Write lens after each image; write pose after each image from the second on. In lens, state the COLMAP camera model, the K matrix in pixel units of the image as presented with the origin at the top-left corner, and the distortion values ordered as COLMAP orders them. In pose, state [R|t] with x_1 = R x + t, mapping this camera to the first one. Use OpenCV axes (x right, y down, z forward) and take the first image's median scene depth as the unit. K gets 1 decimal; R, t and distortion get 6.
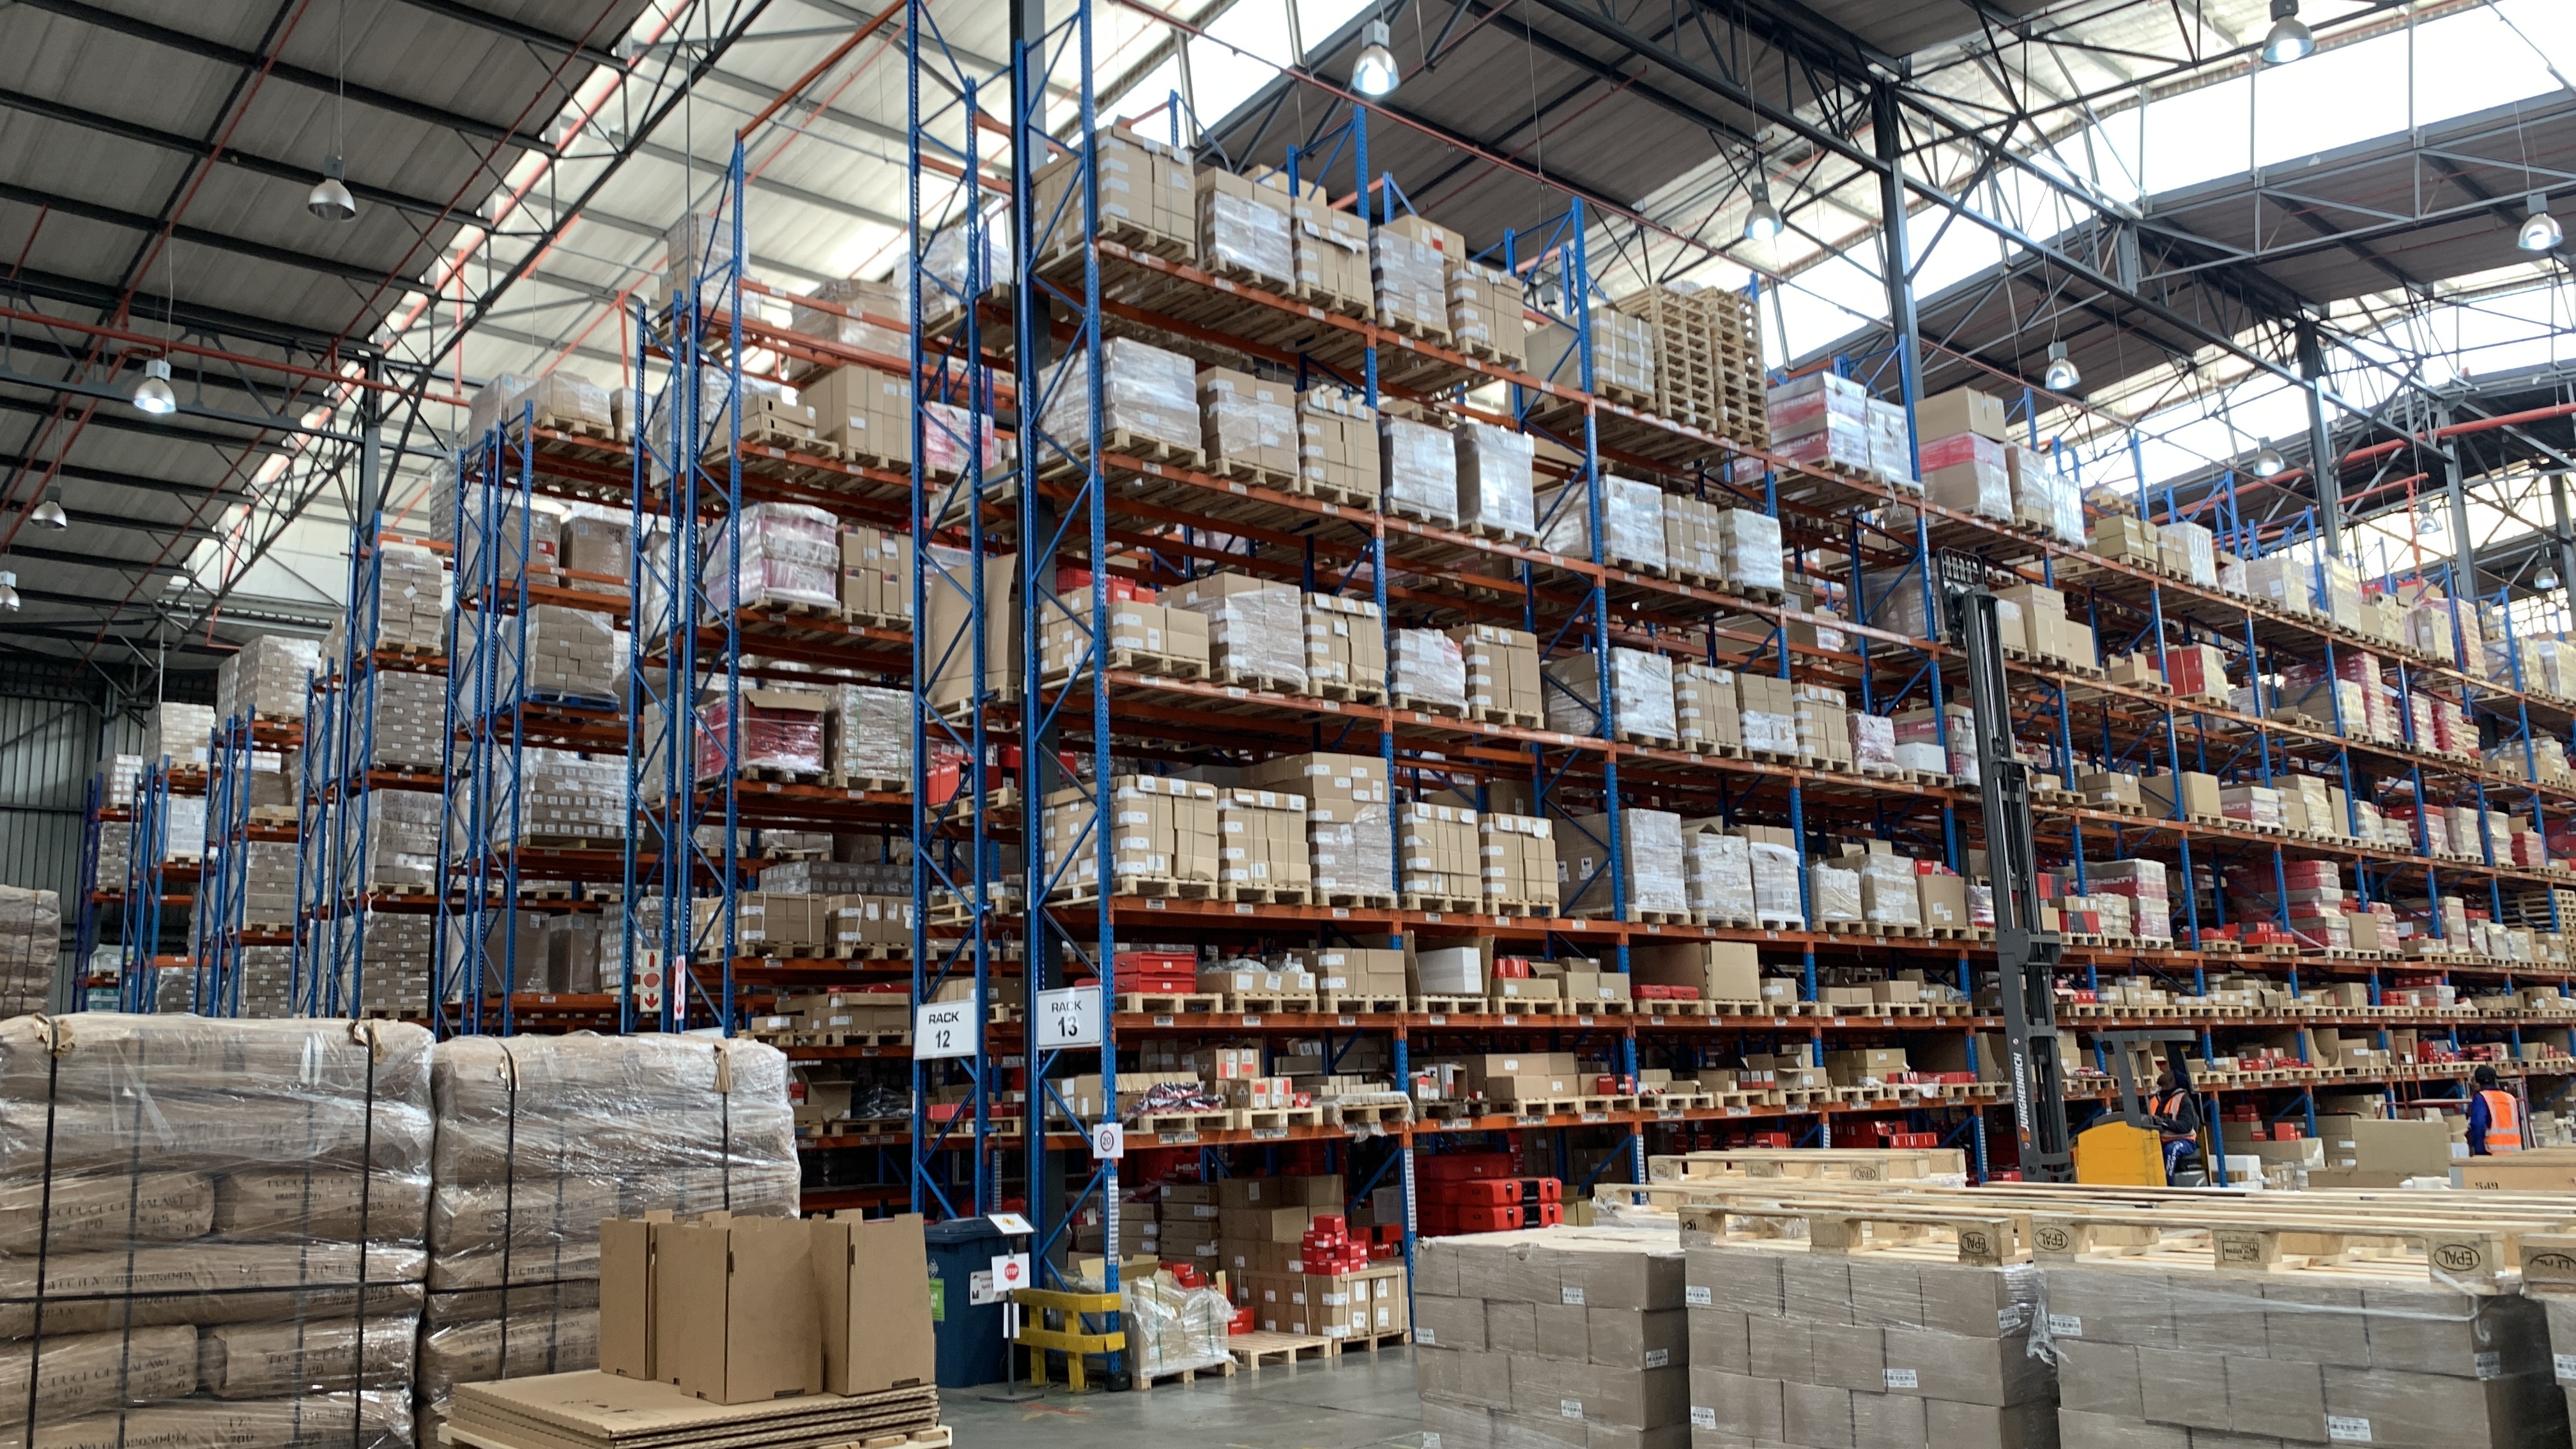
lens RADIAL K [[1978.5, 0, 1260.8], [0, 1978.5, 736.6], [0, 0, 1]] dist [0.064962, -0.085230]
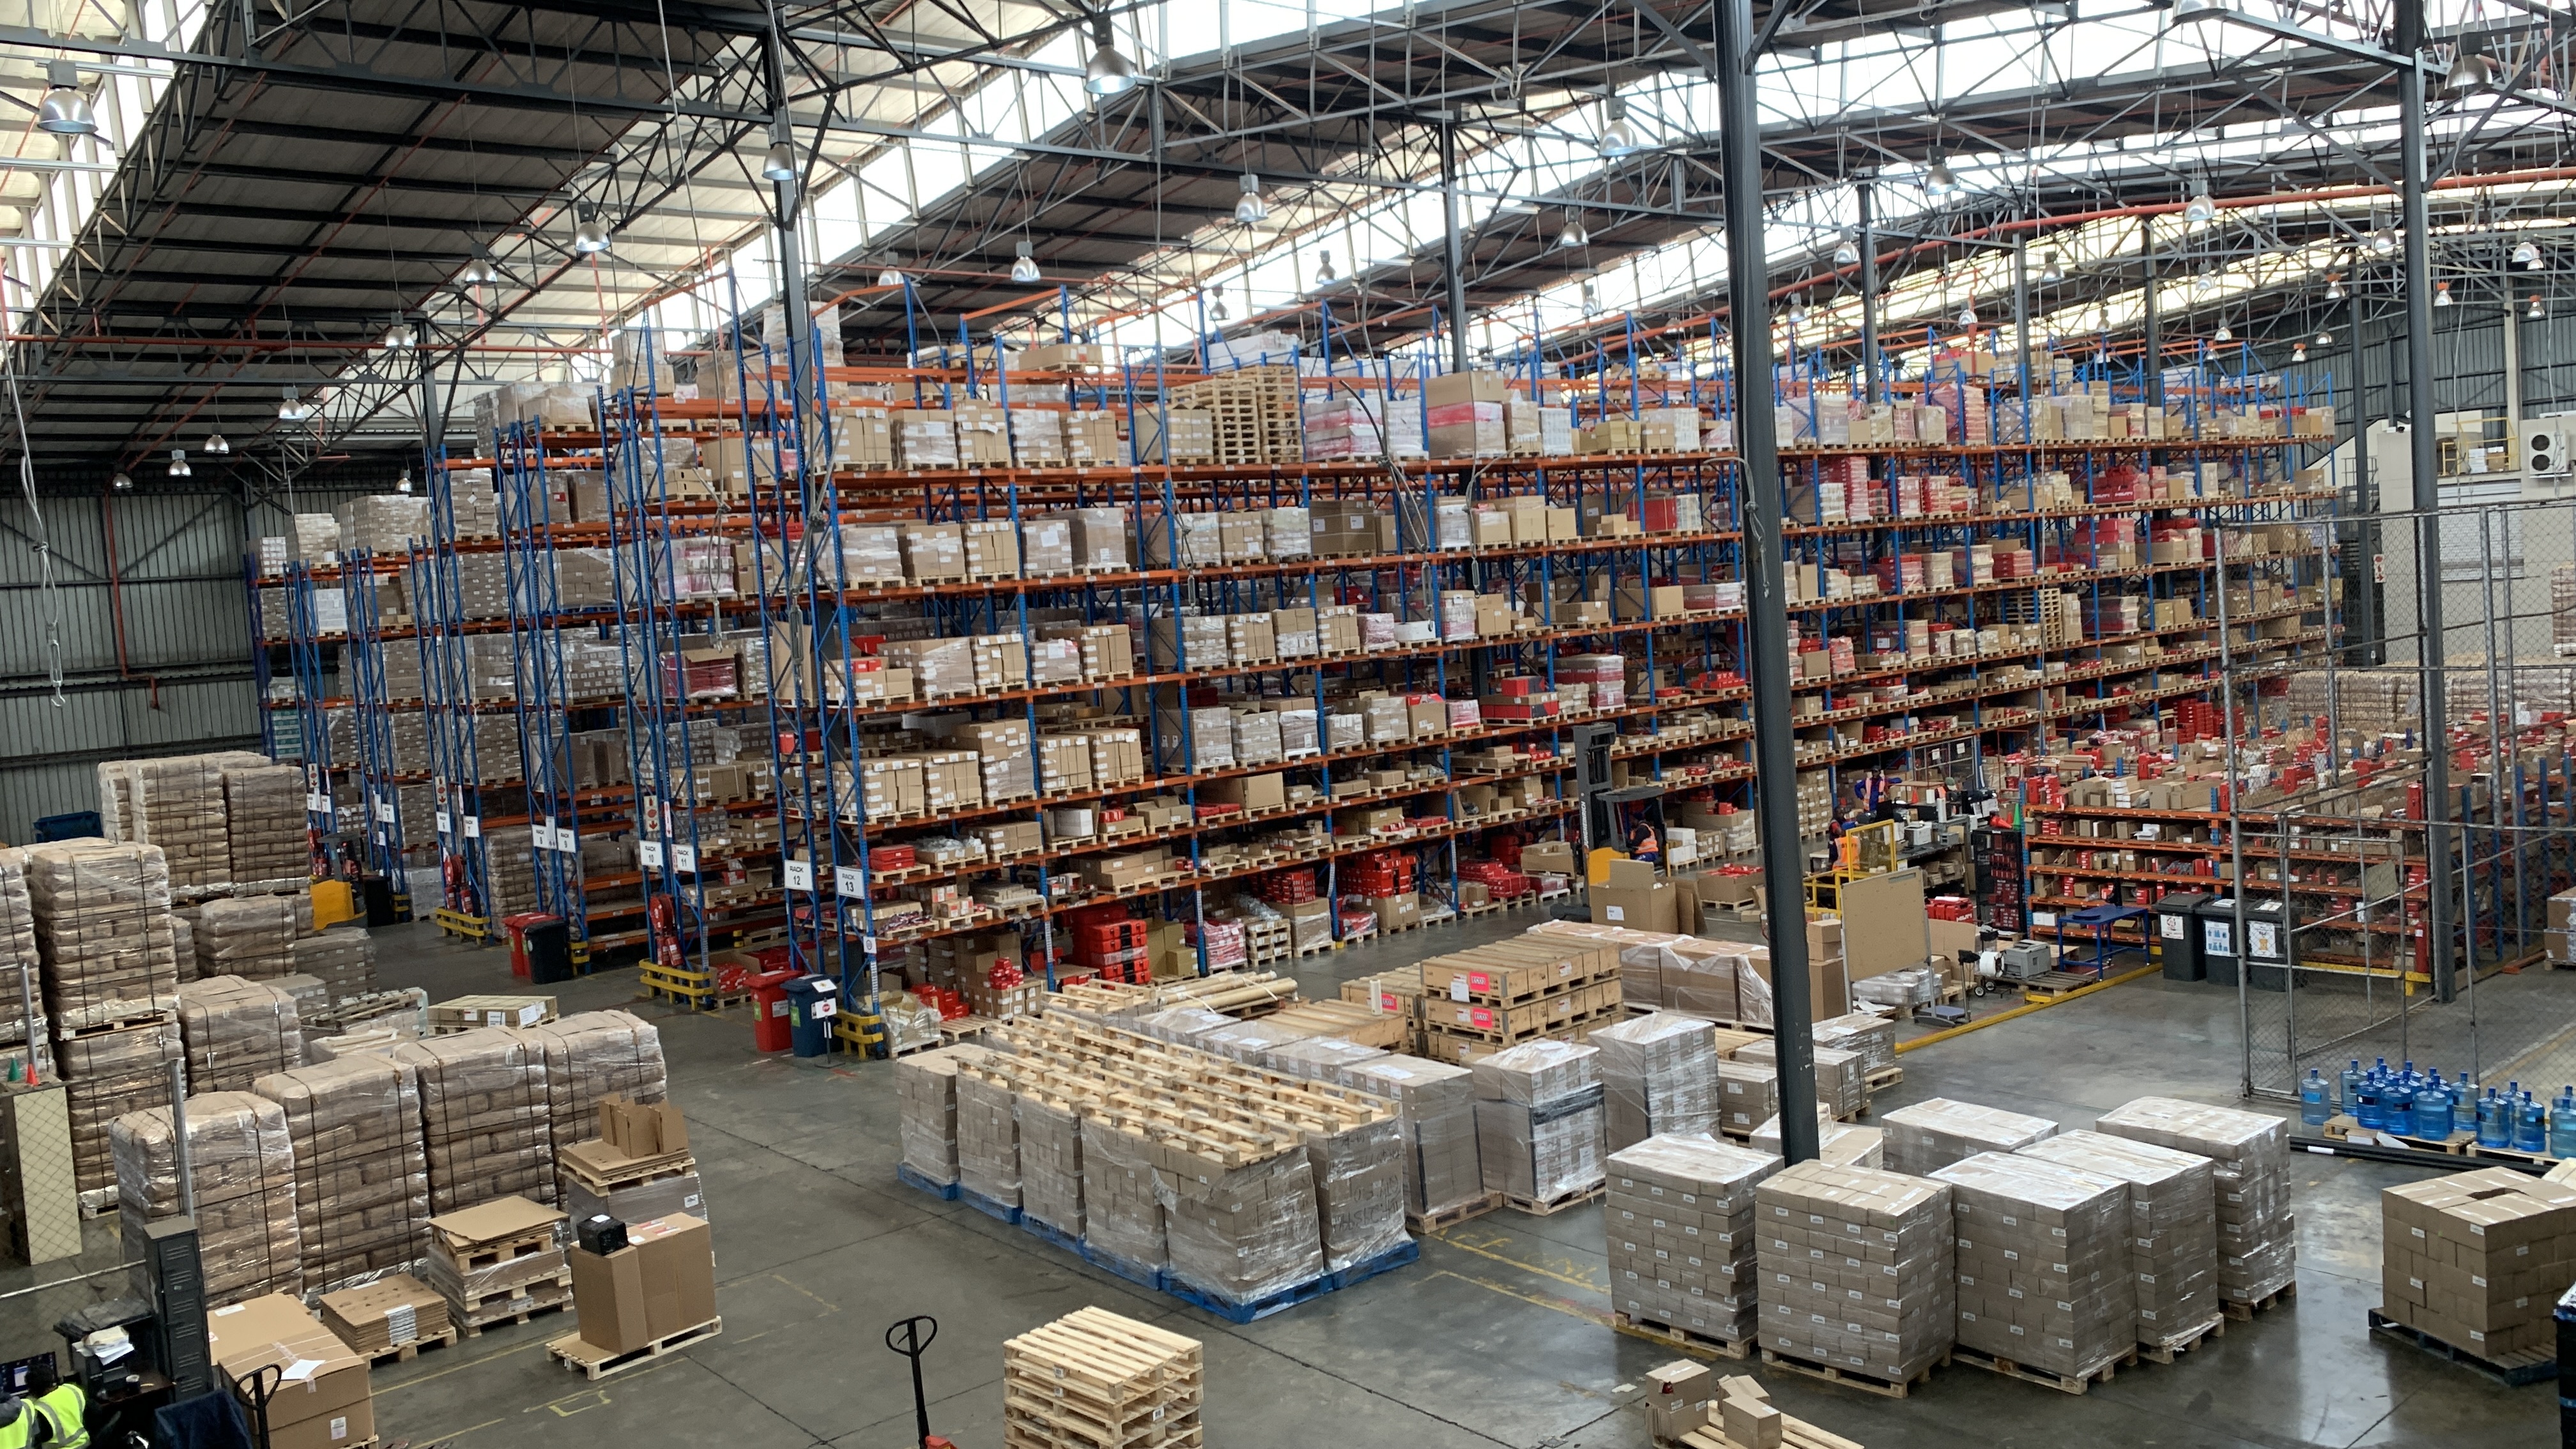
lens RADIAL K [[1978.5, 0, 1300.4], [0, 1978.5, 697.8], [0, 0, 1]] dist [0.064962, -0.085230]
pose [[0.999234, -0.035526, -0.016381, 0.327137], [0.038430, 0.969725, 0.241157, -0.416324], [0.007318, -0.241602, 0.970348, -0.739380]]
